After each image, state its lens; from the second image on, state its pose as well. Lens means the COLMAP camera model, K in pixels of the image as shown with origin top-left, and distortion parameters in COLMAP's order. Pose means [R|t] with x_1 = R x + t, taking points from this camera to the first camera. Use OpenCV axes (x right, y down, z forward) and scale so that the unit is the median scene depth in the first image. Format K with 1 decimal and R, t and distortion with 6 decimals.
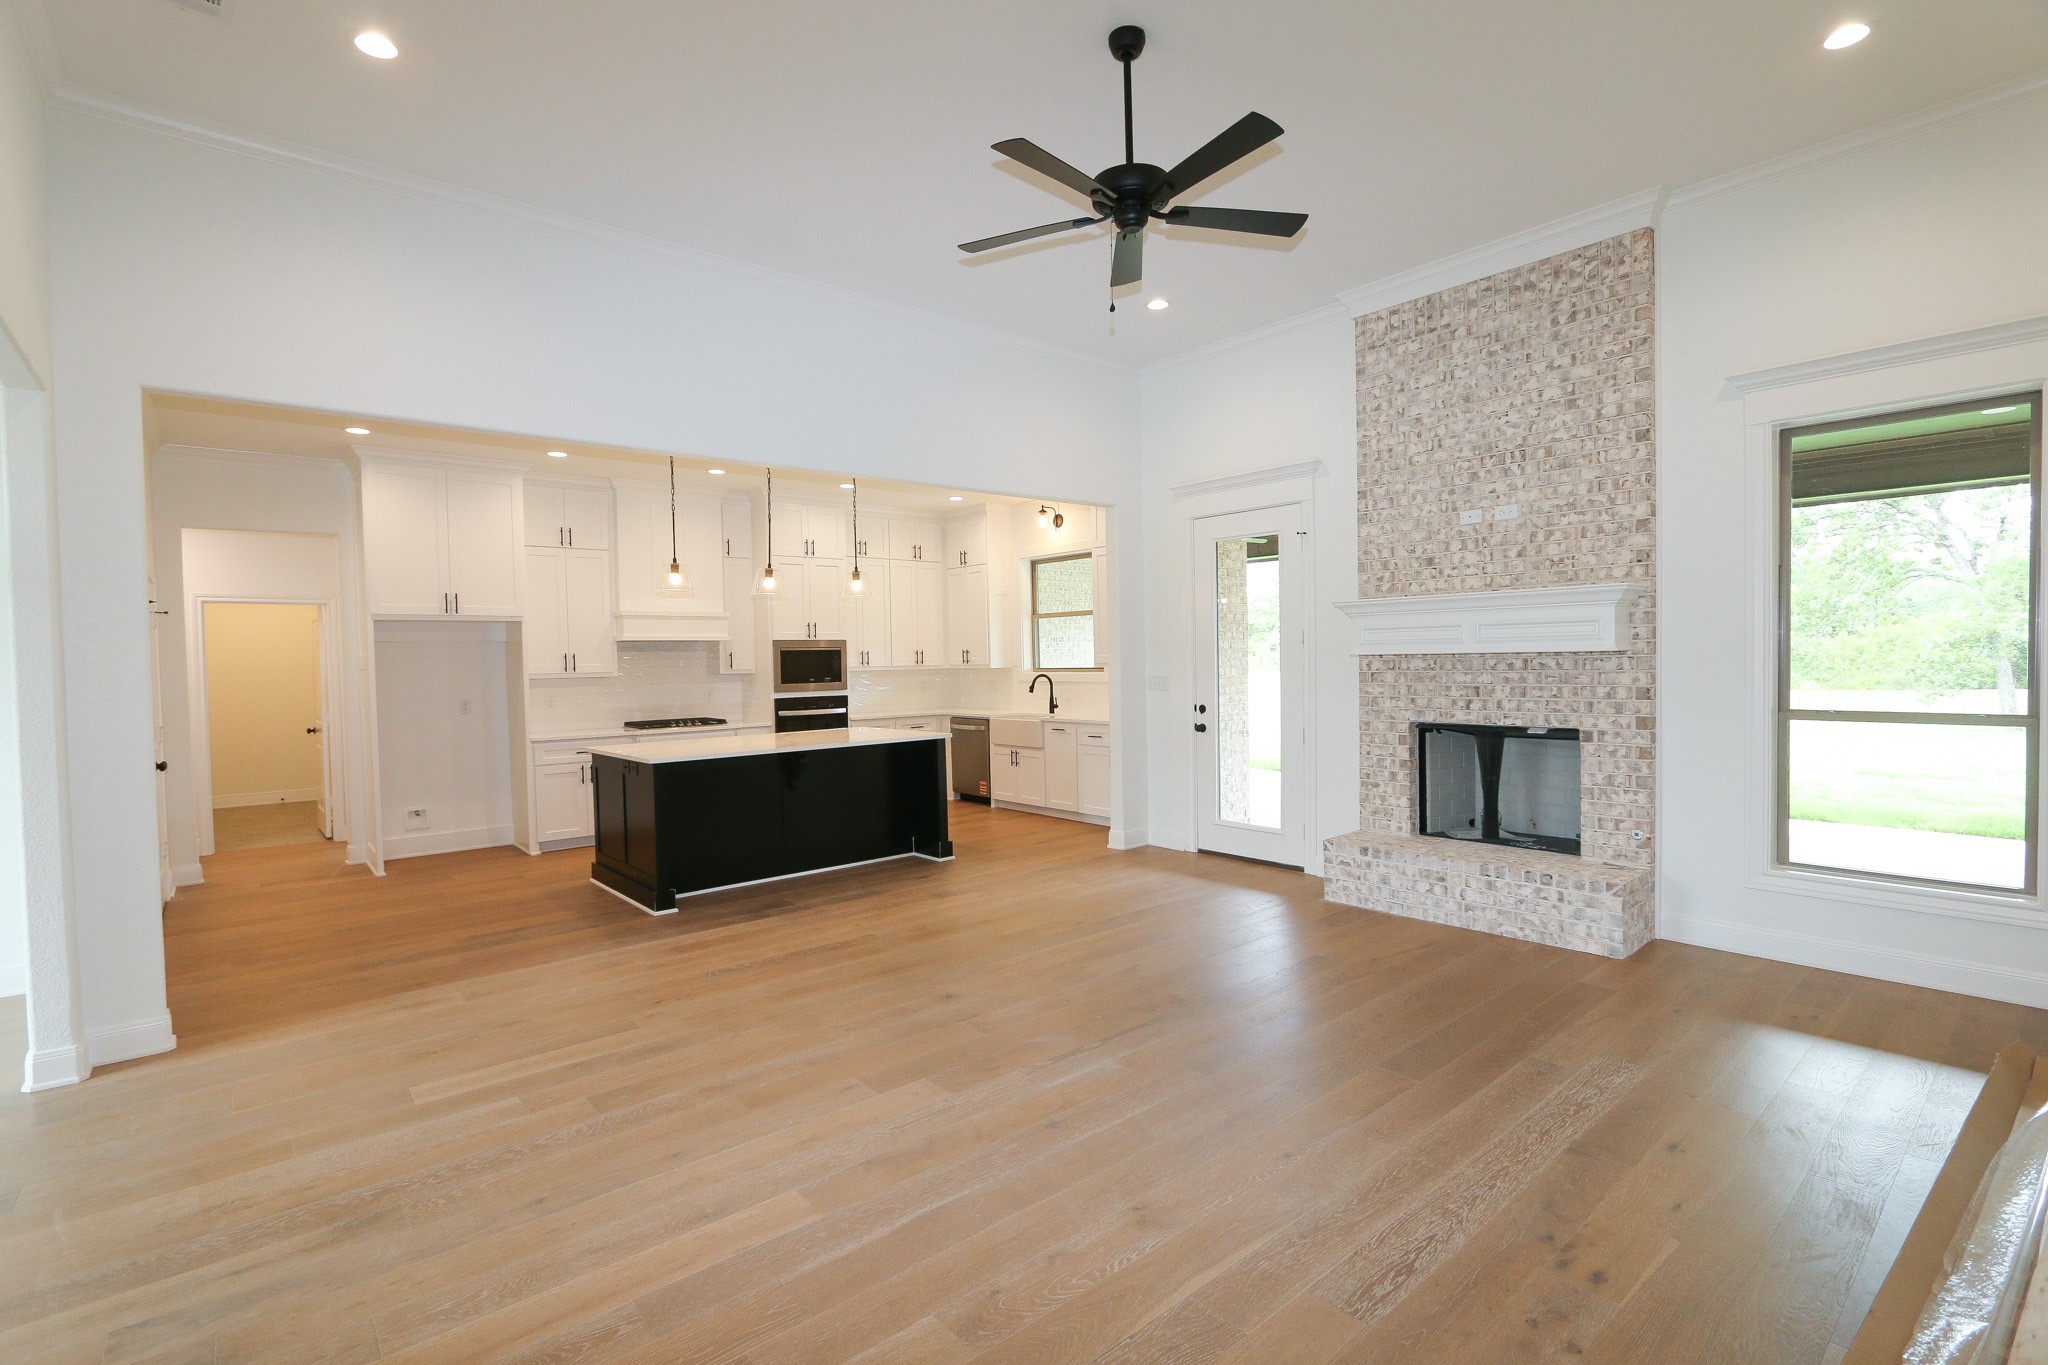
lens RADIAL K [[946.7, 0, 1029.3], [0, 946.7, 687.2], [0, 0, 1]] dist [-0.007992, -0.000234]
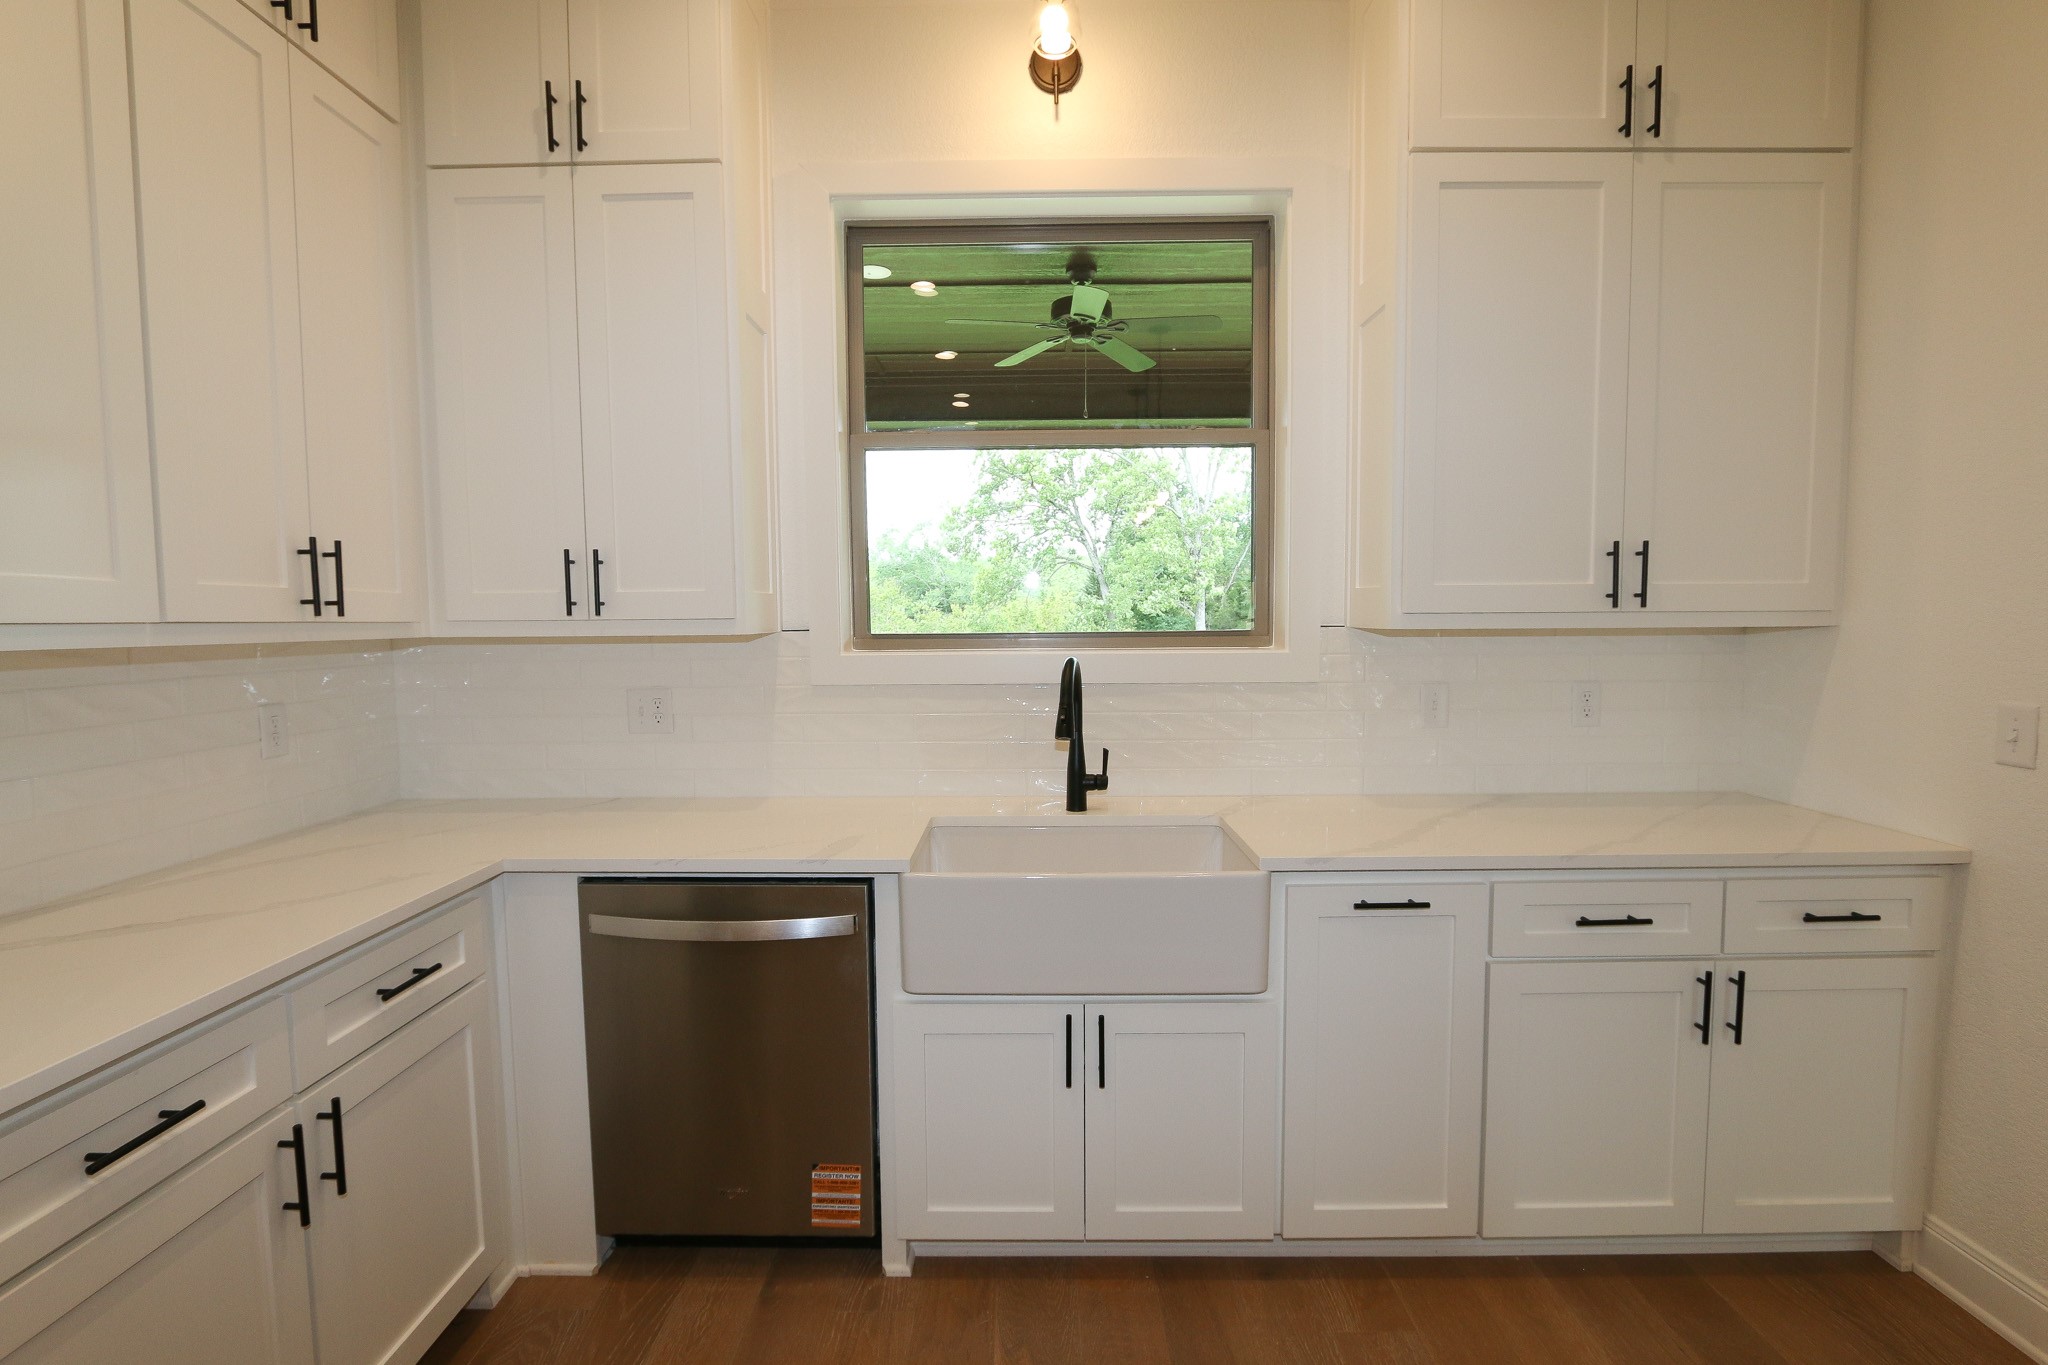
lens RADIAL K [[946.7, 0, 1029.3], [0, 946.7, 687.2], [0, 0, 1]] dist [-0.007992, -0.000234]
pose [[0.653047, -0.042353, 0.756132, -0.302991], [0.018693, 0.999032, 0.039813, -0.027842], [-0.757087, -0.011865, 0.653207, 1.438813]]
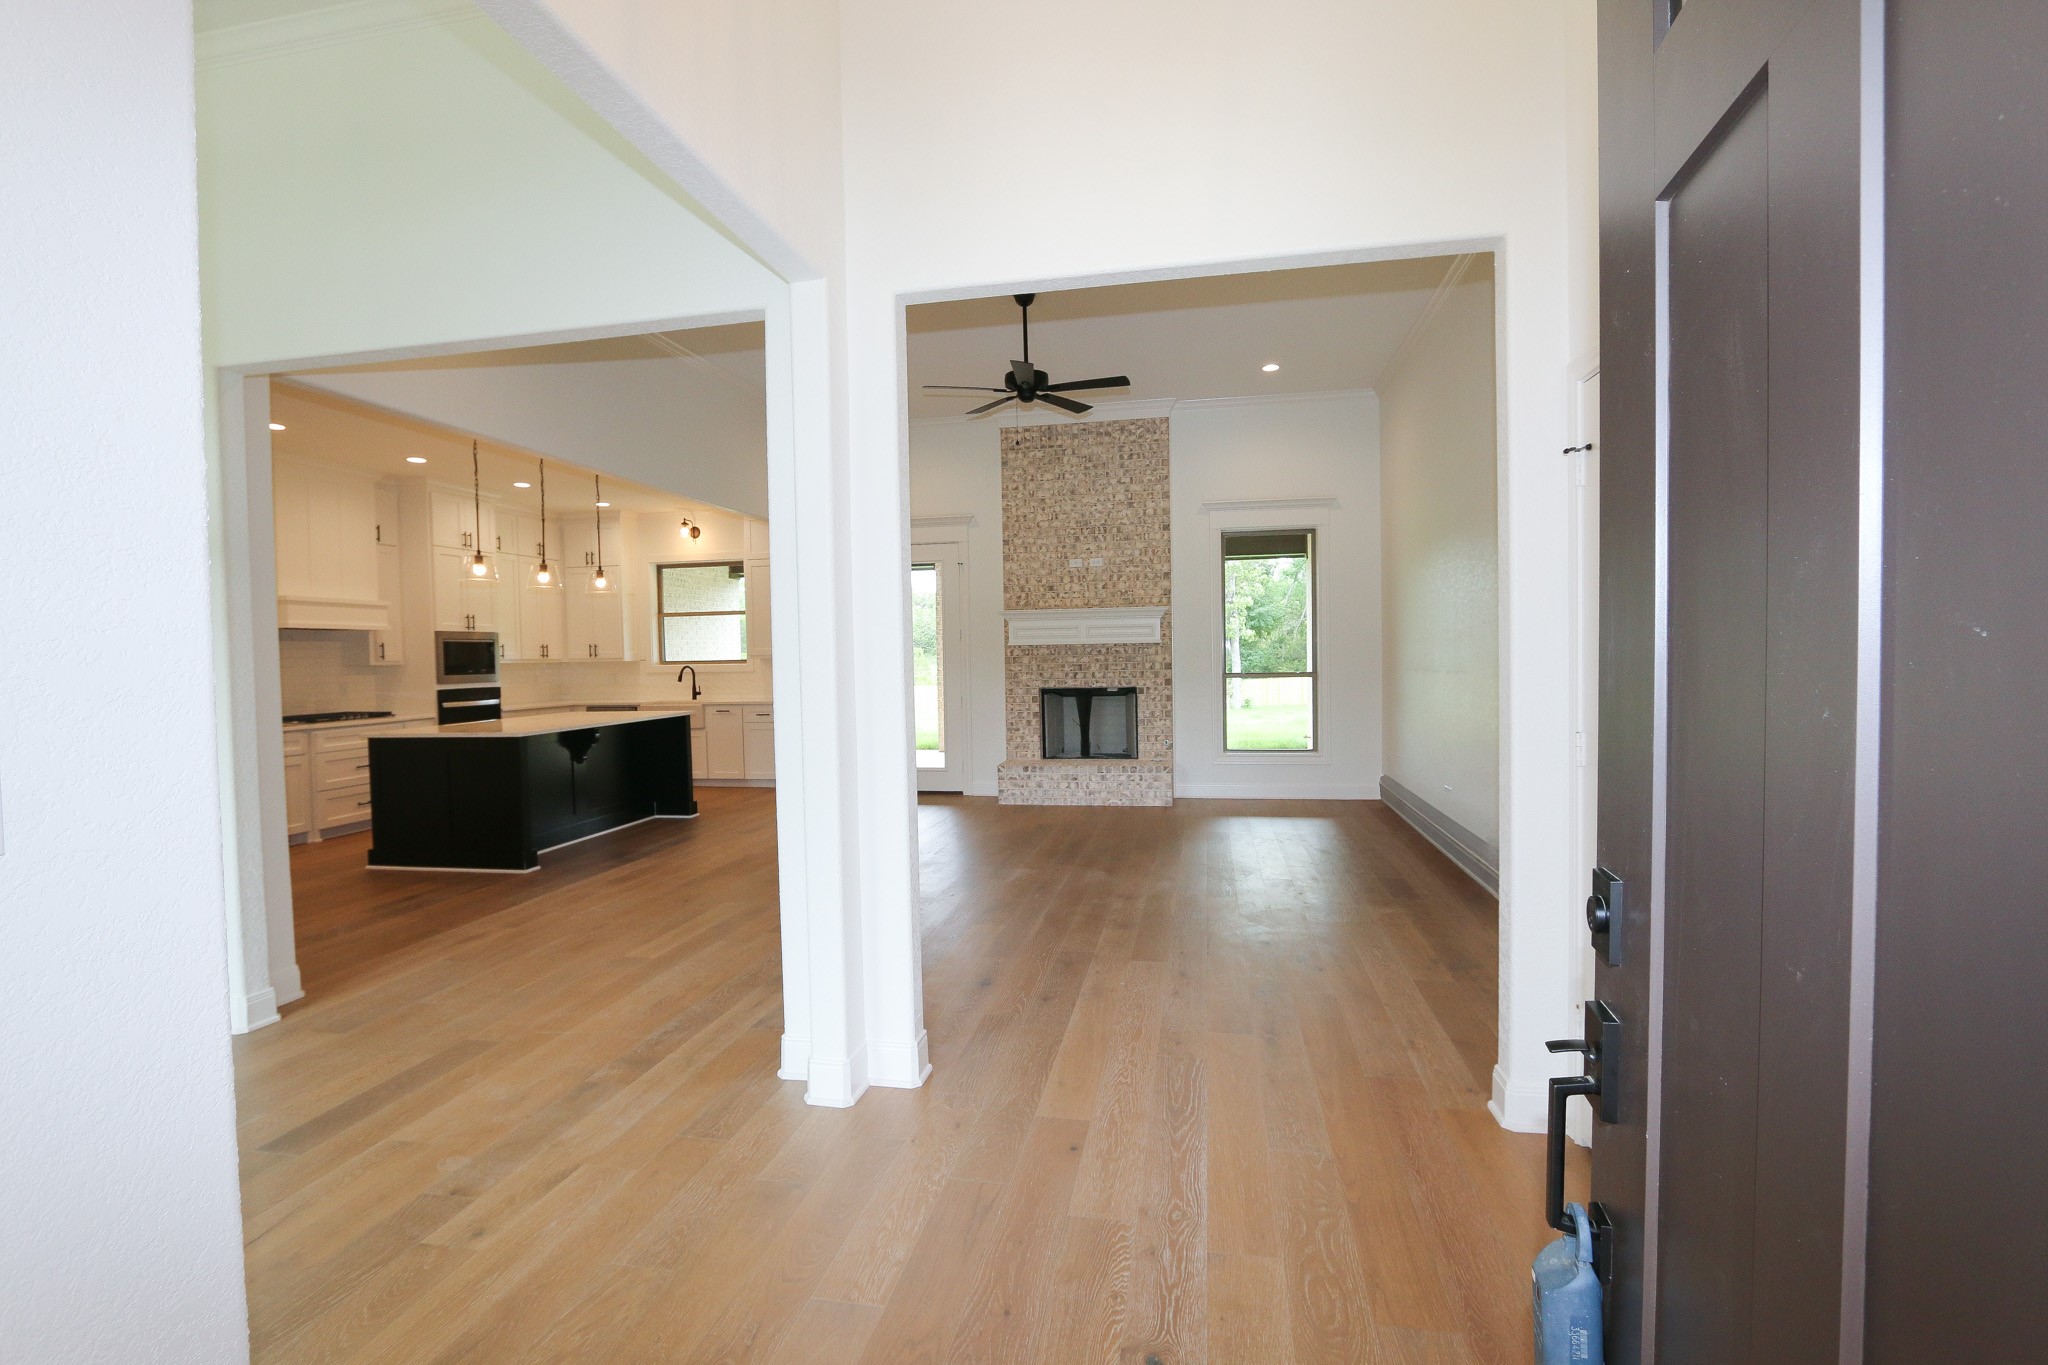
lens RADIAL K [[946.7, 0, 1029.3], [0, 946.7, 687.2], [0, 0, 1]] dist [-0.007992, -0.000234]
pose [[0.779241, -0.017849, 0.626470, -0.644709], [0.023228, 0.999730, -0.000408, 0.037780], [-0.626293, 0.014870, 0.779446, -0.248628]]
